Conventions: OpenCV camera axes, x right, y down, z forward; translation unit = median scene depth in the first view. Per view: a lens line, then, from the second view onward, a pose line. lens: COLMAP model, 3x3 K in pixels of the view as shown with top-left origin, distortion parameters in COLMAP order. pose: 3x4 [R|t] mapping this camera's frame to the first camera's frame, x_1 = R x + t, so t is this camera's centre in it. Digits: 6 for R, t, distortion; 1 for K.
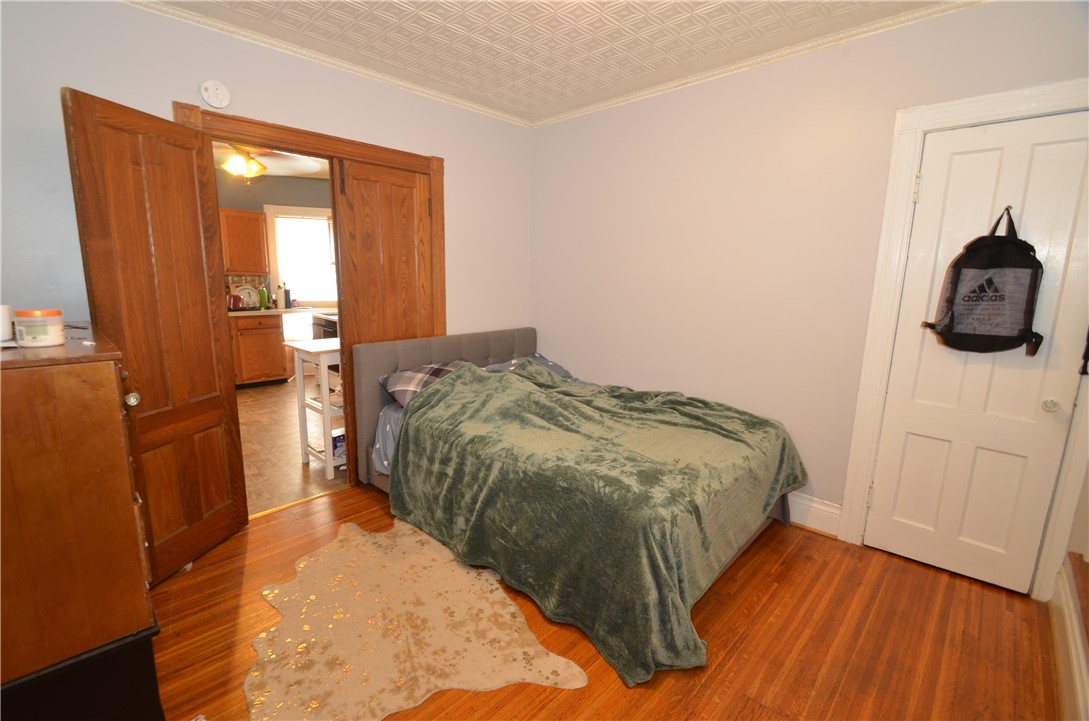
lens RADIAL K [[492.1, 0, 541.5], [0, 492.1, 368.4], [0, 0, 1]] dist [0.001188, -0.006732]
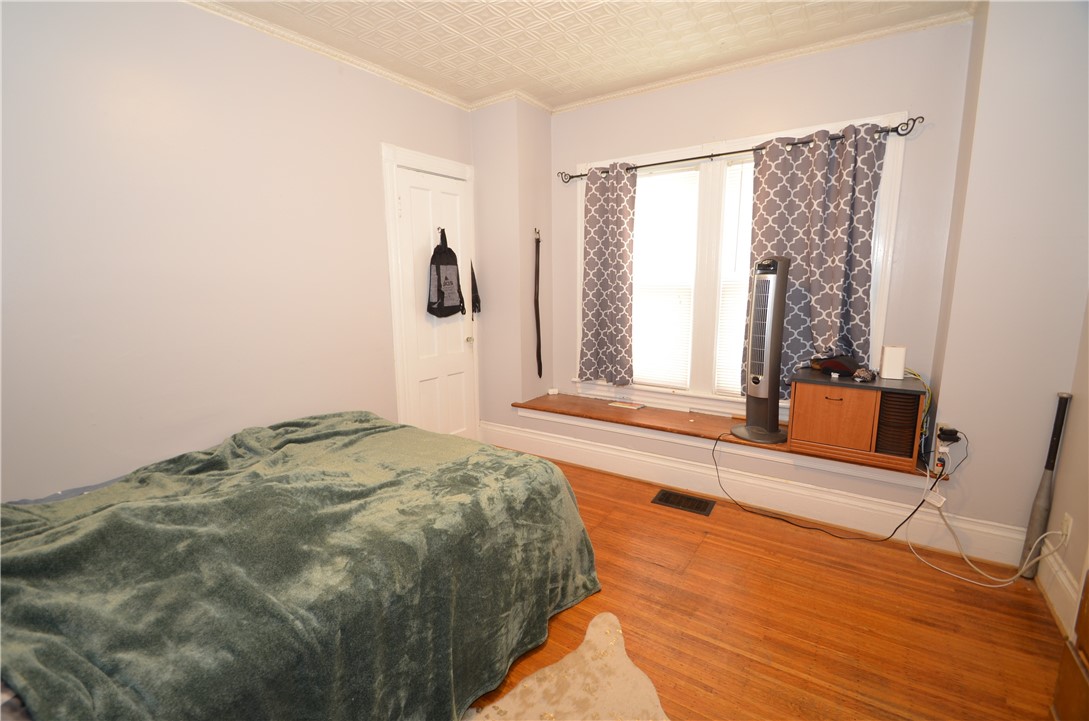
lens RADIAL K [[492.1, 0, 535.3], [0, 492.1, 358.6], [0, 0, 1]] dist [0.001188, -0.006732]
pose [[-0.199437, -0.173563, 0.964417, -0.749611], [0.193290, 0.957885, 0.212359, -0.188509], [-0.960658, 0.228764, -0.157489, 1.009326]]
